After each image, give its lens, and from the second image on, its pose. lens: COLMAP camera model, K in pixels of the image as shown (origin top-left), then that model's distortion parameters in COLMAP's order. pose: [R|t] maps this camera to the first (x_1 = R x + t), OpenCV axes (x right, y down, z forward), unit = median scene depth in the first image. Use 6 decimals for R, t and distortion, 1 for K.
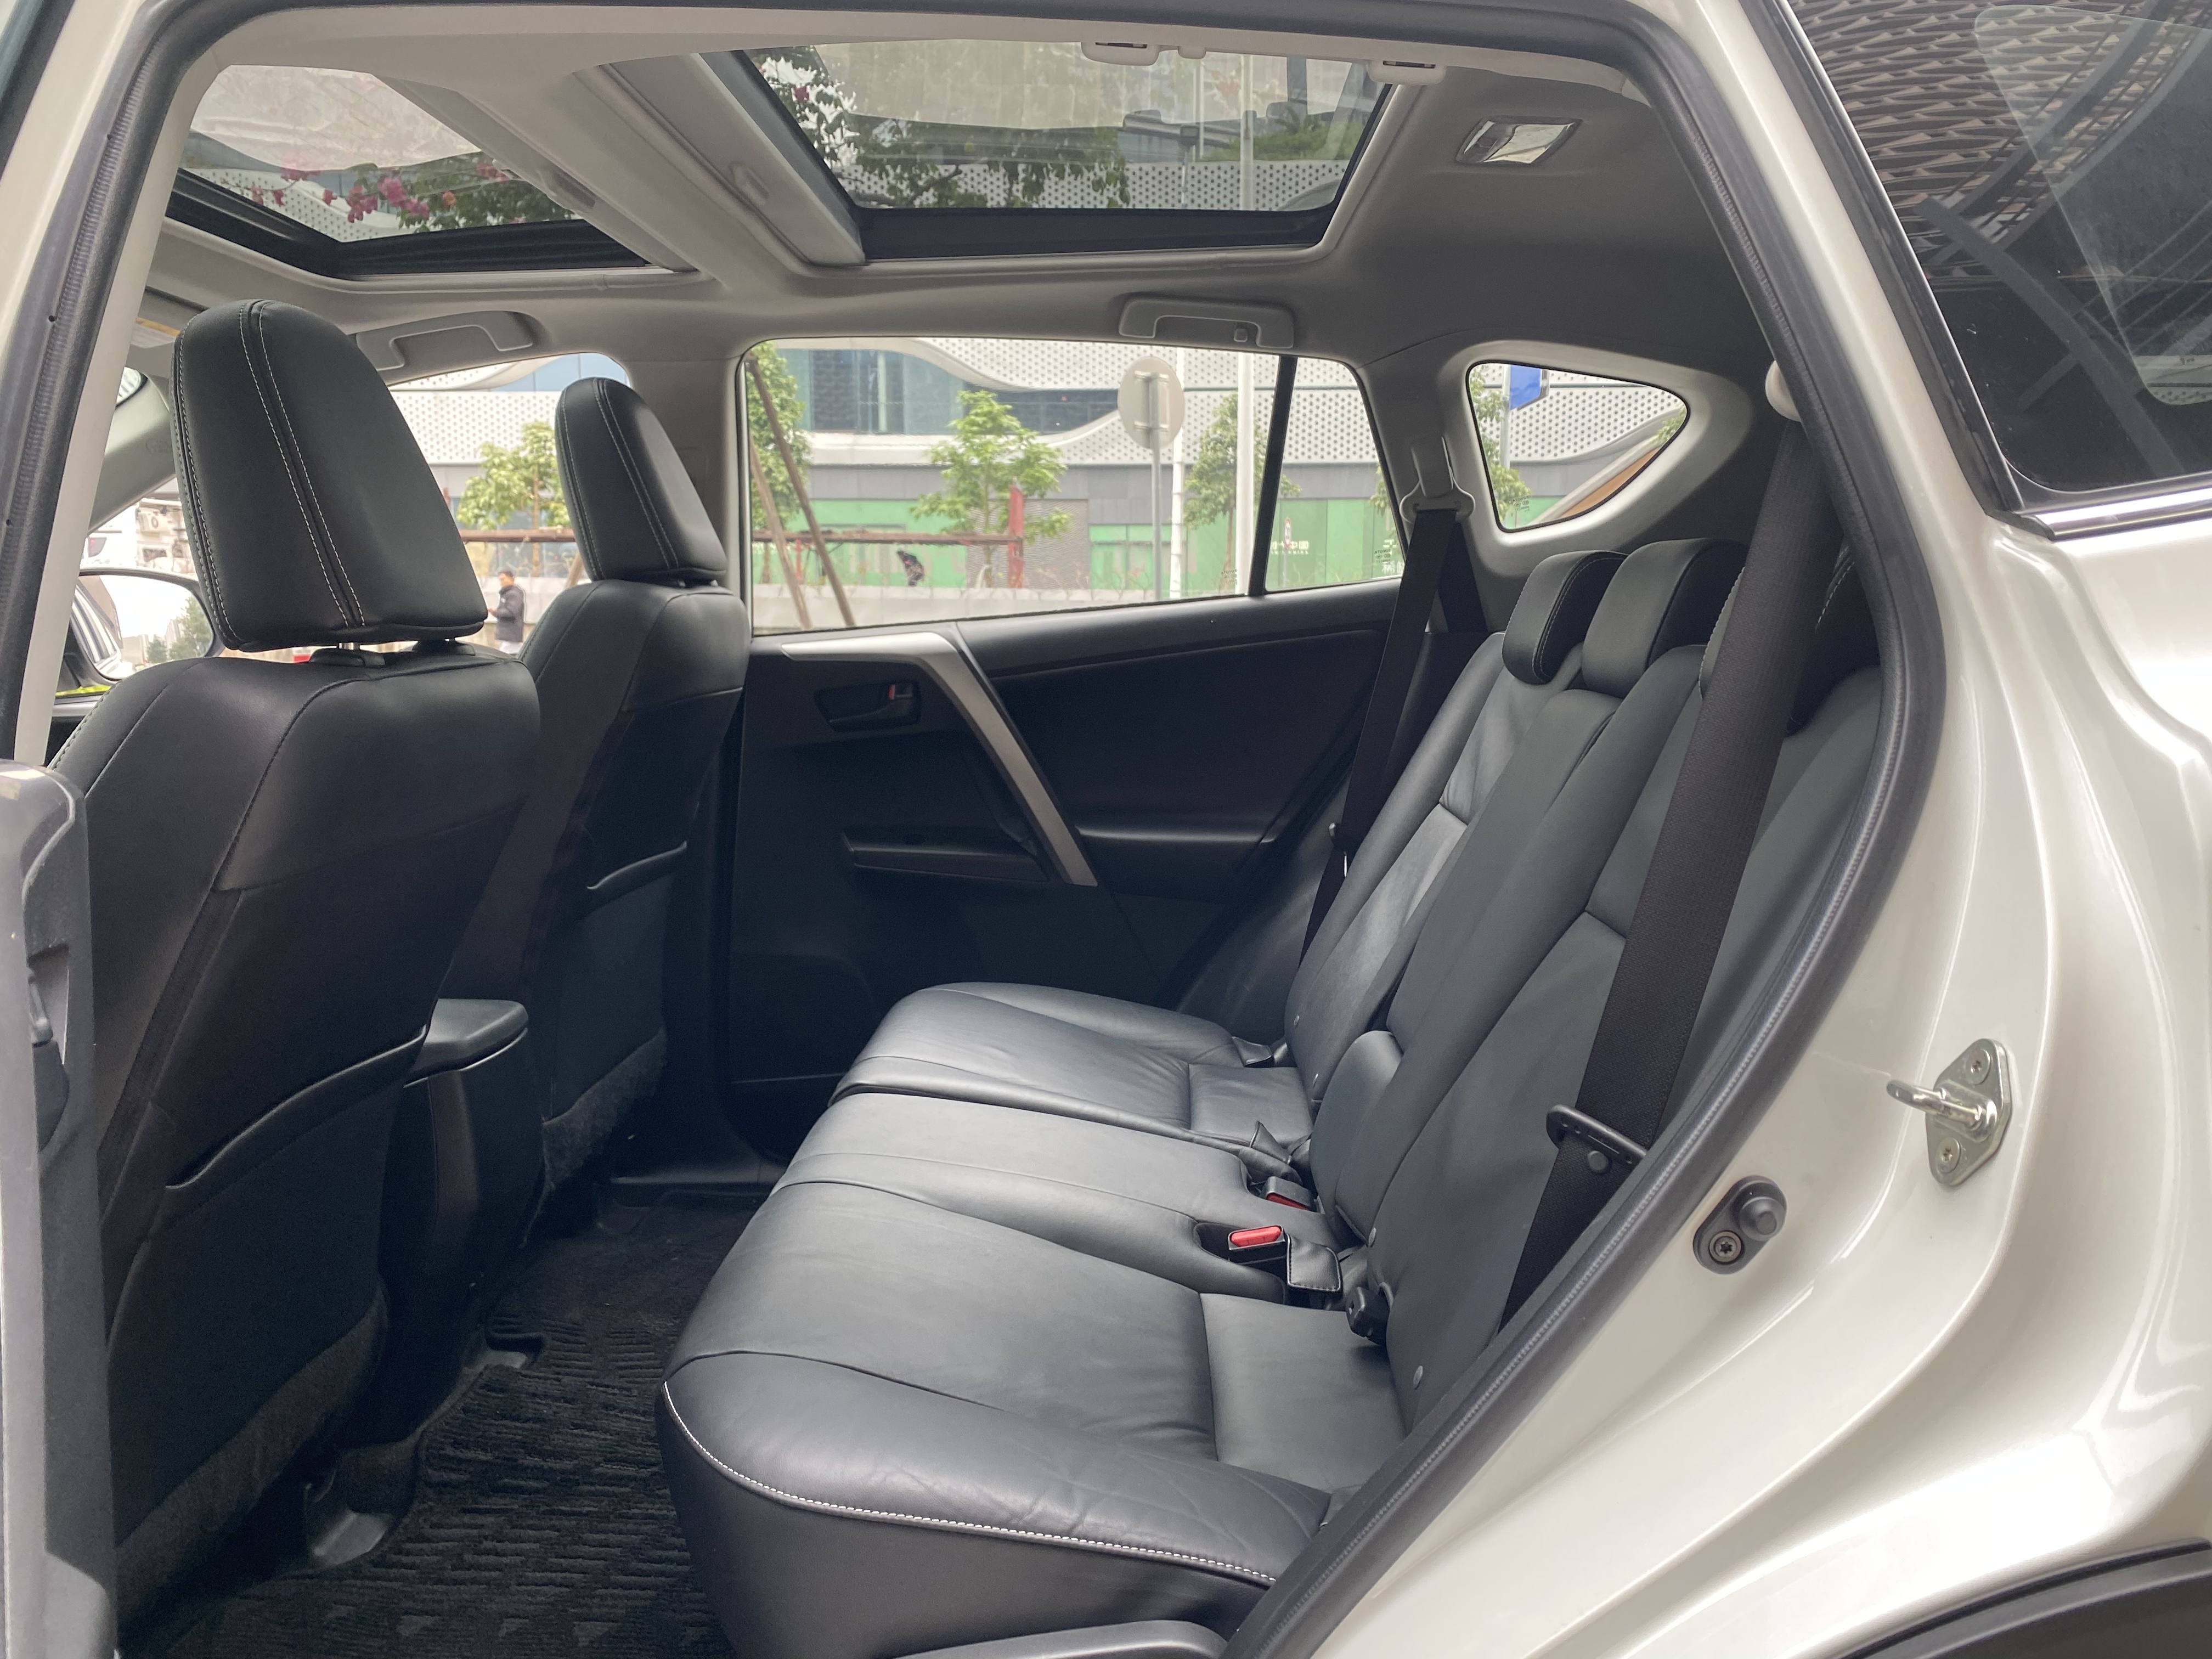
lens RADIAL K [[1671.4, 0, 1108.1], [0, 1671.4, 827.5], [0, 0, 1]] dist [0.069911, -0.110892]
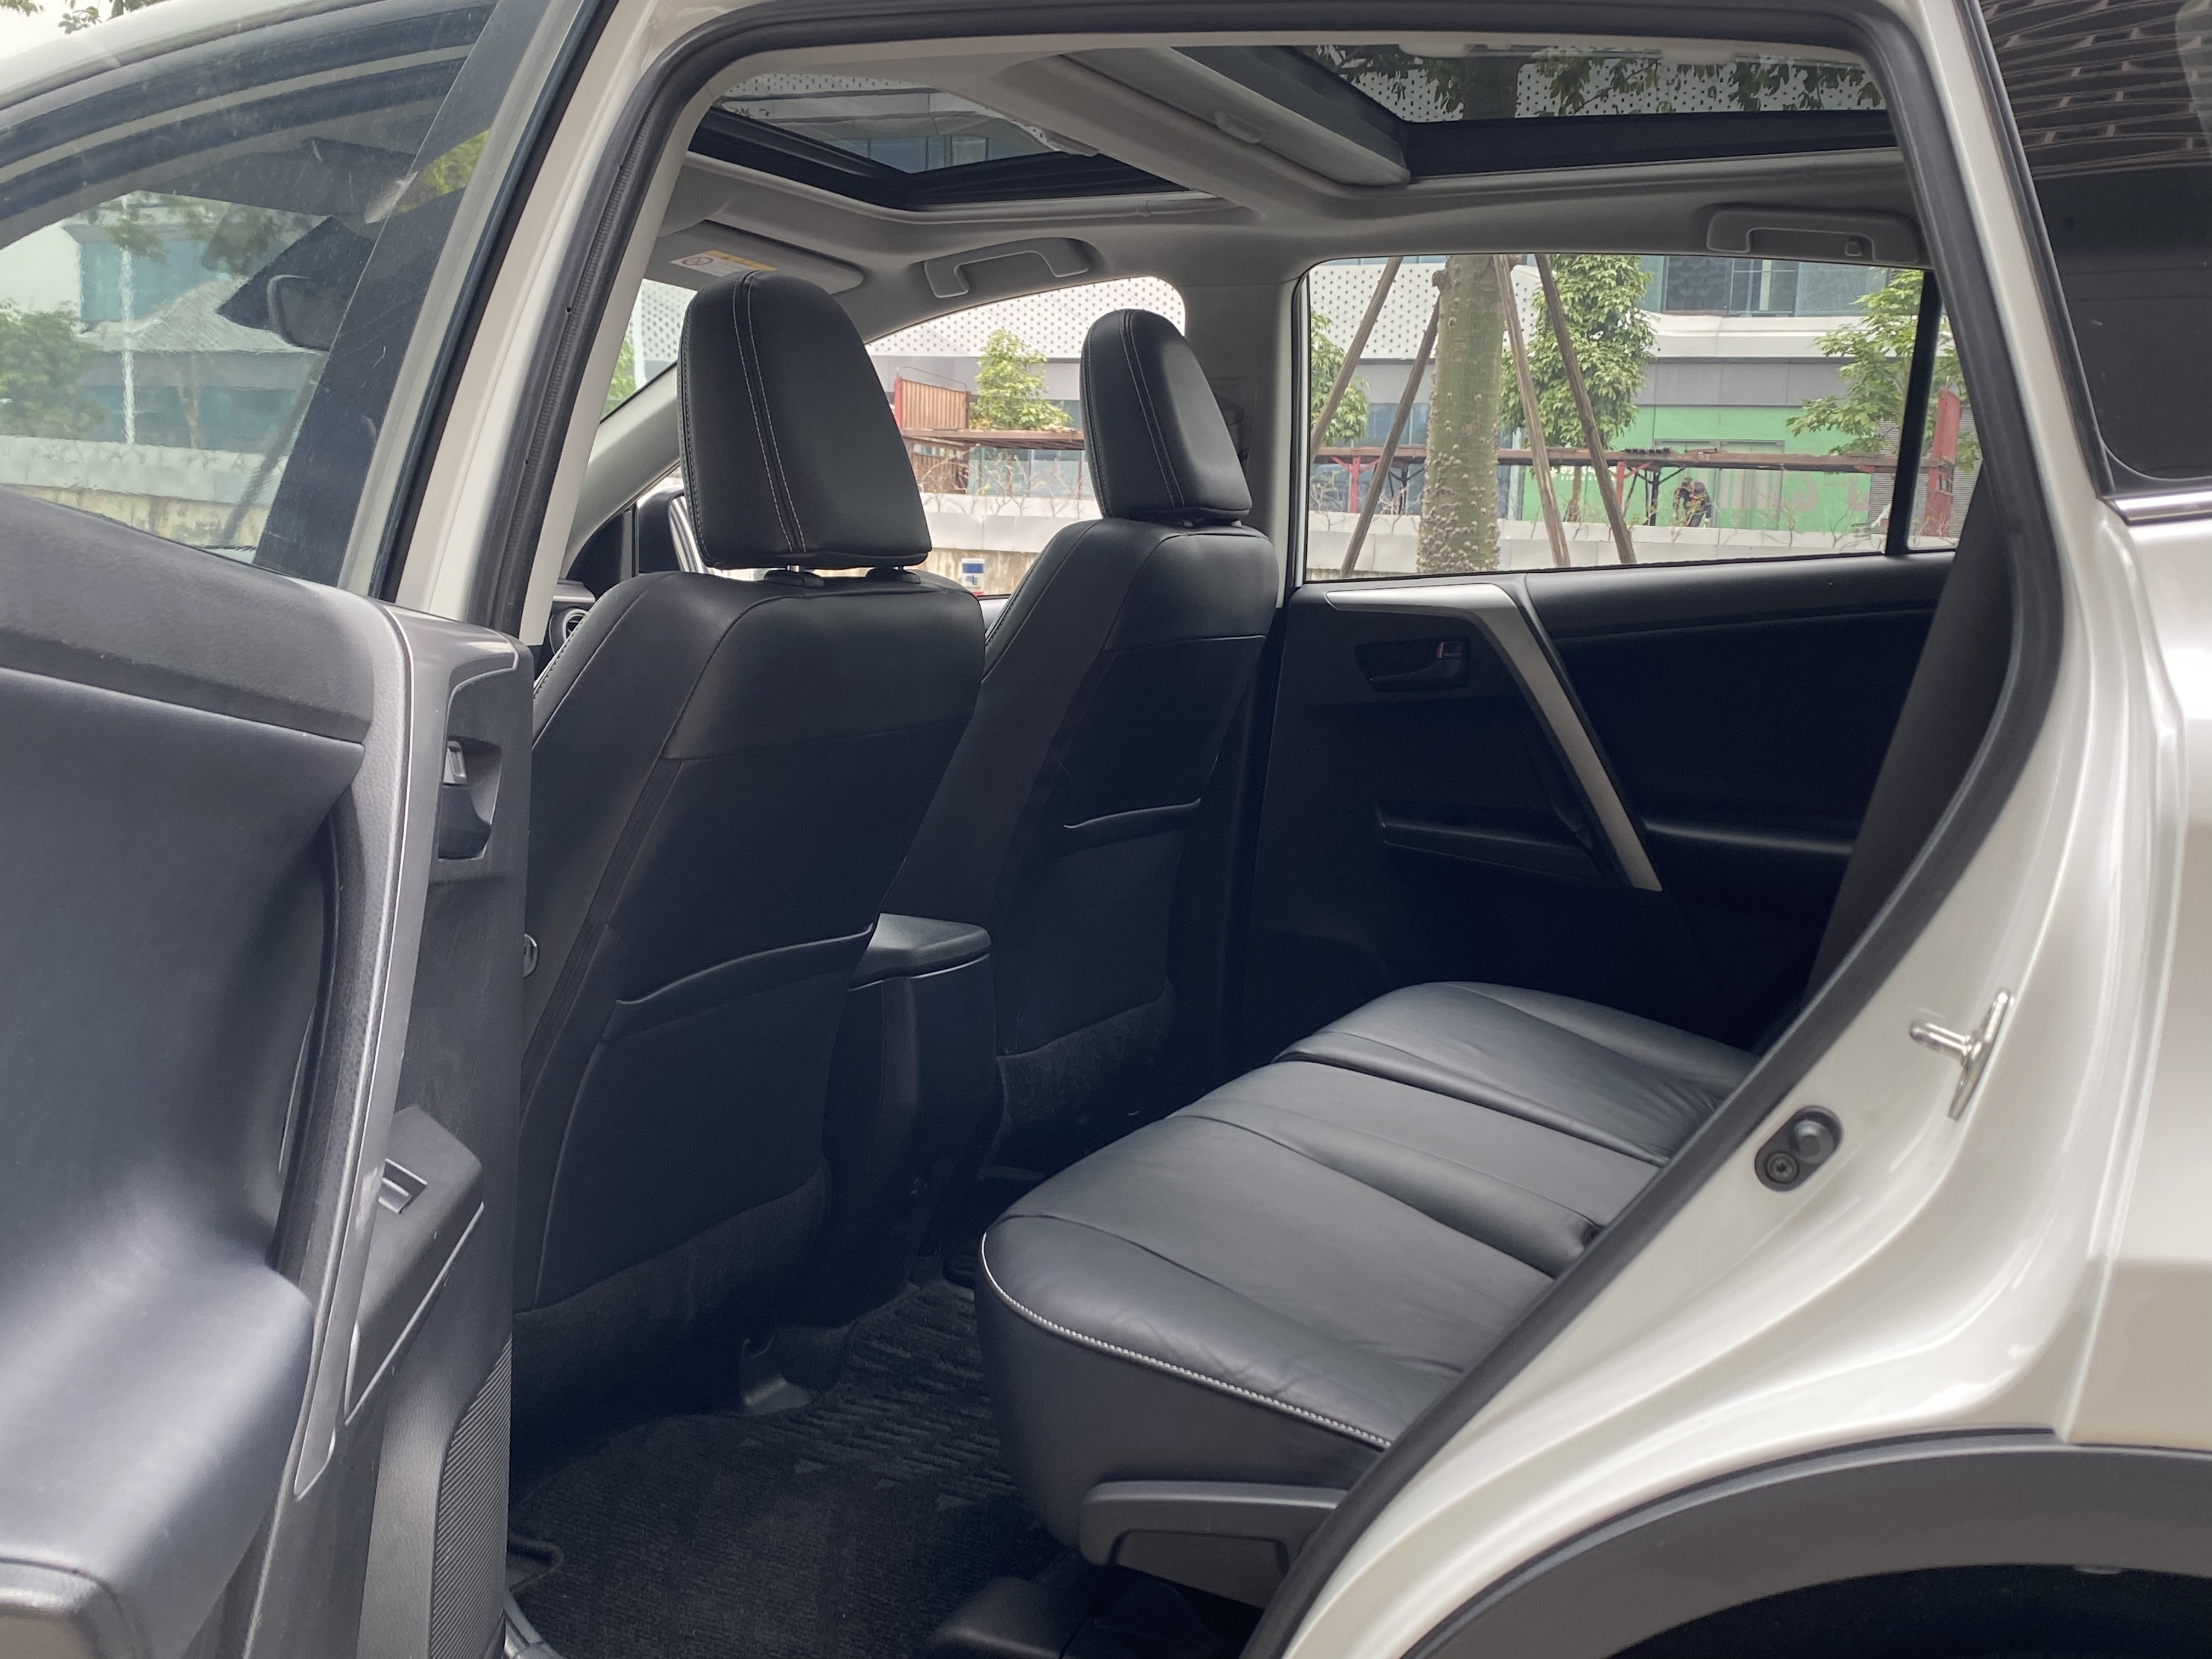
lens RADIAL K [[2310.7, 0, 1106.7], [0, 2310.7, 829.0], [0, 0, 1]] dist [0.157603, -0.504397]
pose [[0.919617, 0.082564, -0.384042, 0.267458], [-0.087428, 0.996159, 0.004808, 0.032509], [0.382964, 0.029154, 0.923303, -0.282369]]
